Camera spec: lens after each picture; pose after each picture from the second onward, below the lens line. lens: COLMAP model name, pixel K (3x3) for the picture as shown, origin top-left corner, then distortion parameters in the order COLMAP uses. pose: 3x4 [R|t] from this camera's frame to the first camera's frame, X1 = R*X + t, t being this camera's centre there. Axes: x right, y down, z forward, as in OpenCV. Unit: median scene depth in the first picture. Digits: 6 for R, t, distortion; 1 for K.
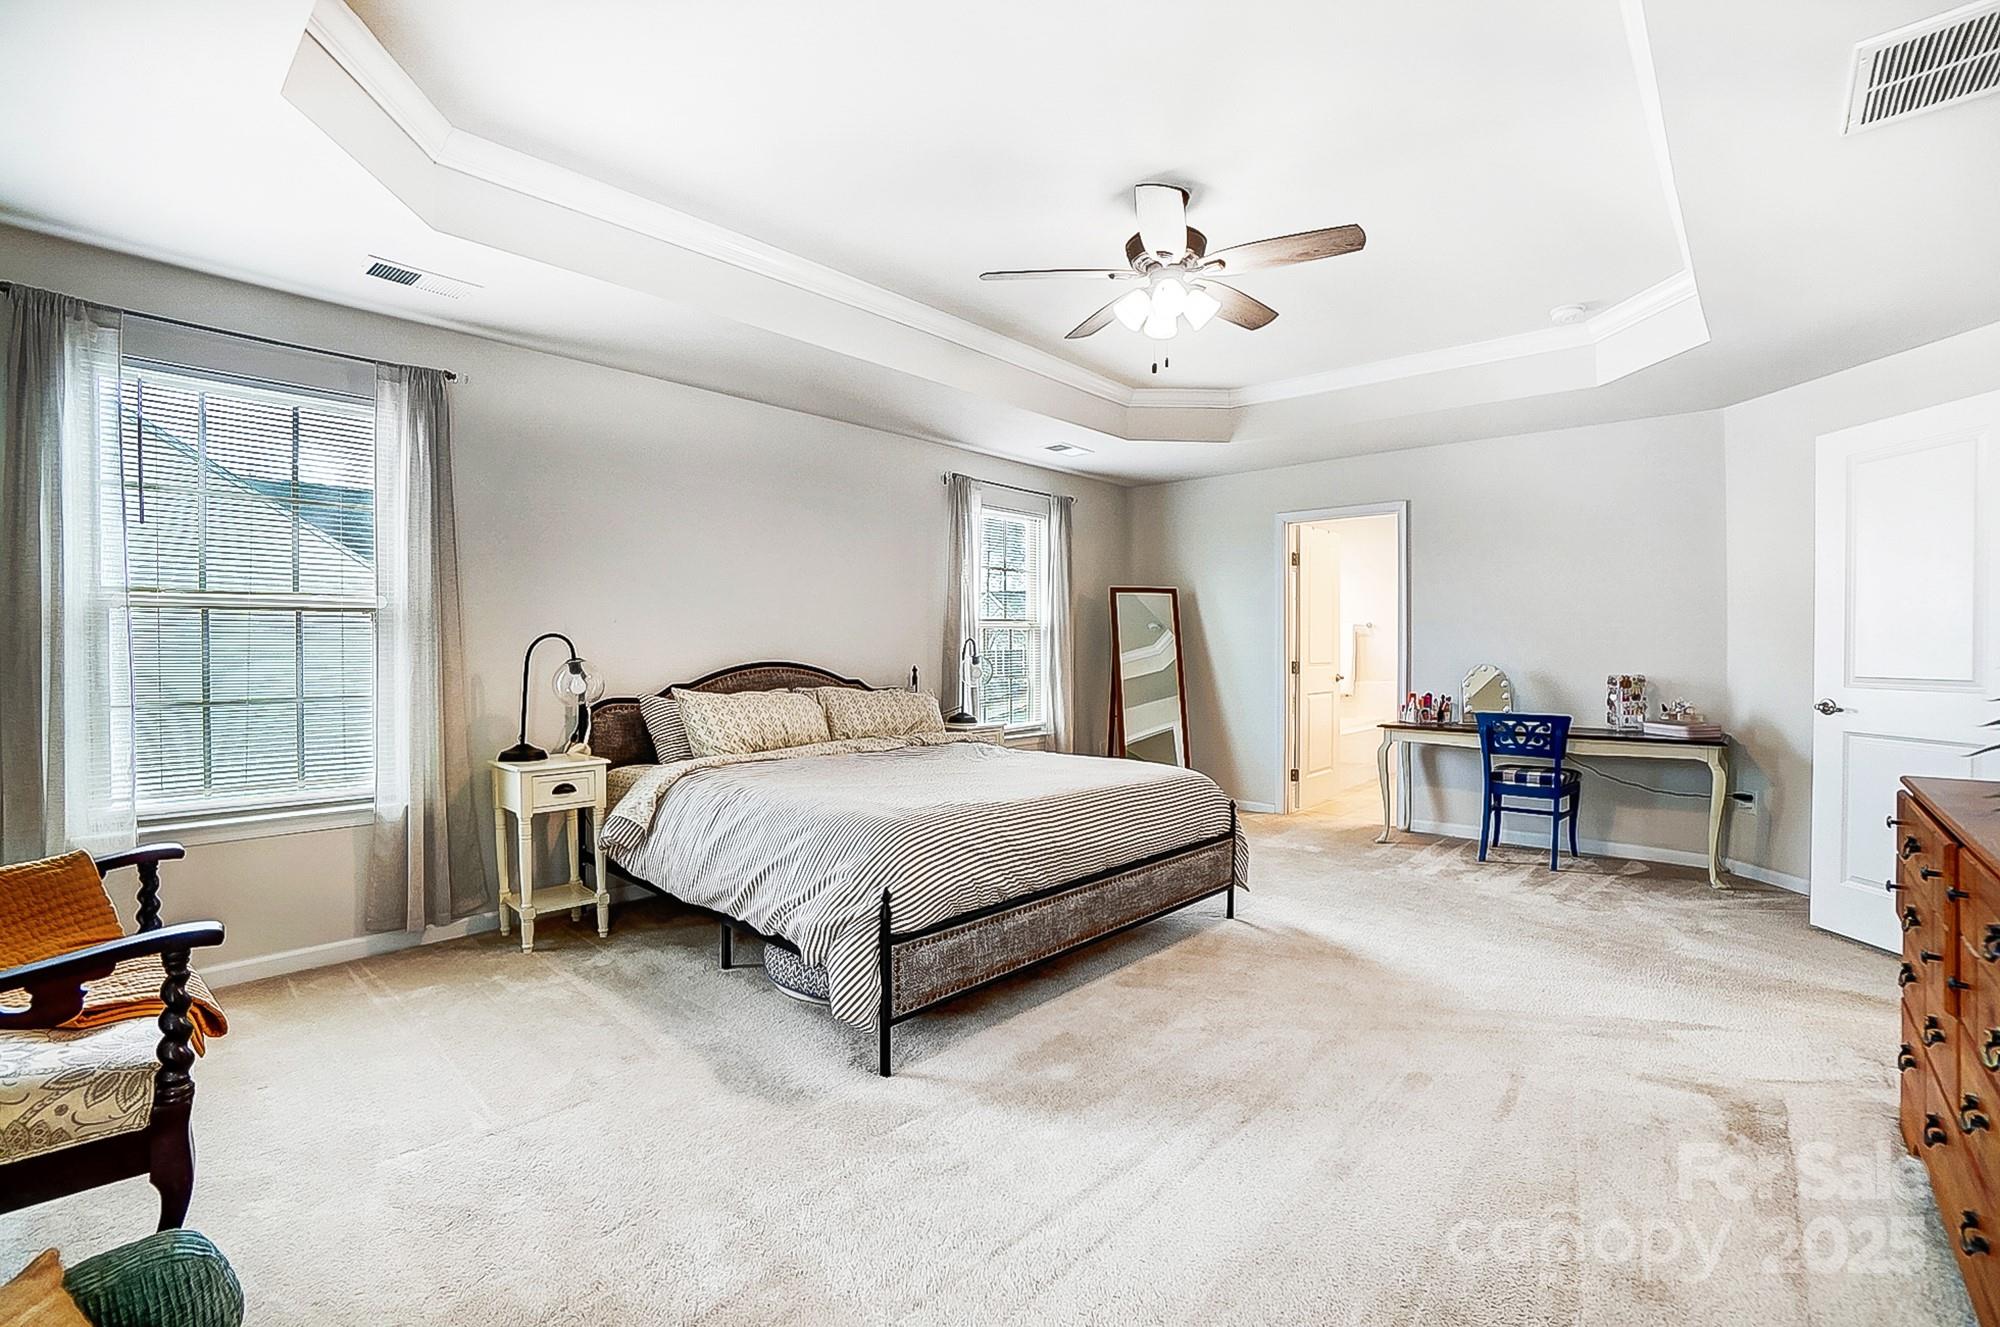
lens RADIAL K [[845.4, 0, 994.0], [0, 845.4, 650.4], [0, 0, 1]] dist [-0.019822, -0.000323]
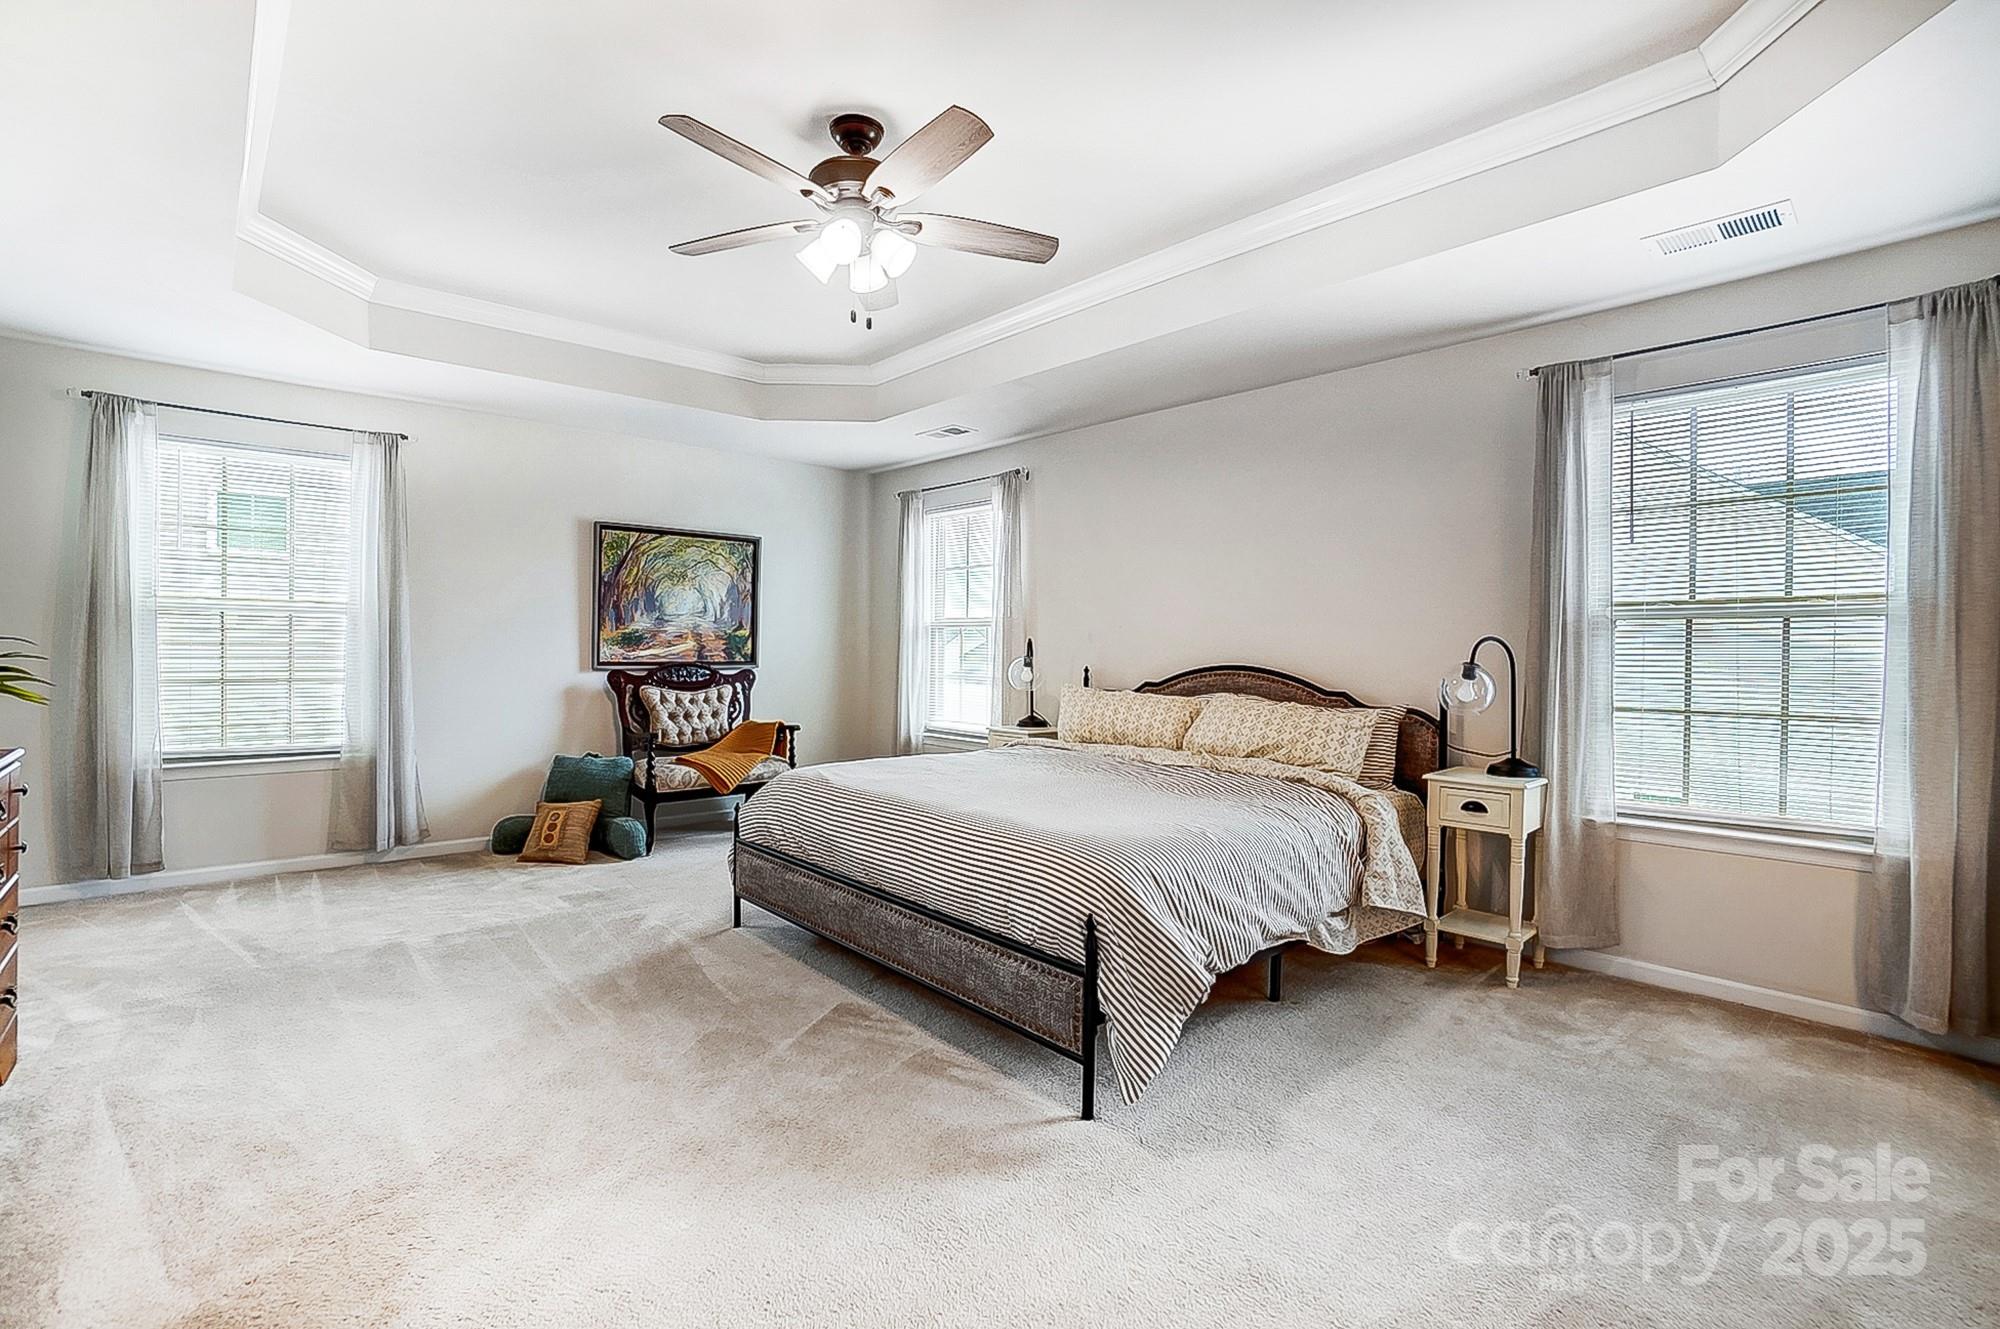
lens RADIAL K [[903.9, 0, 999.4], [0, 903.9, 666.1], [0, 0, 1]] dist [-0.010655, 0.002330]
pose [[-0.082262, 0.016433, -0.996475, 0.739175], [-0.013590, 0.999753, 0.017609, 0.000947], [0.996518, 0.014991, -0.082019, 0.819894]]
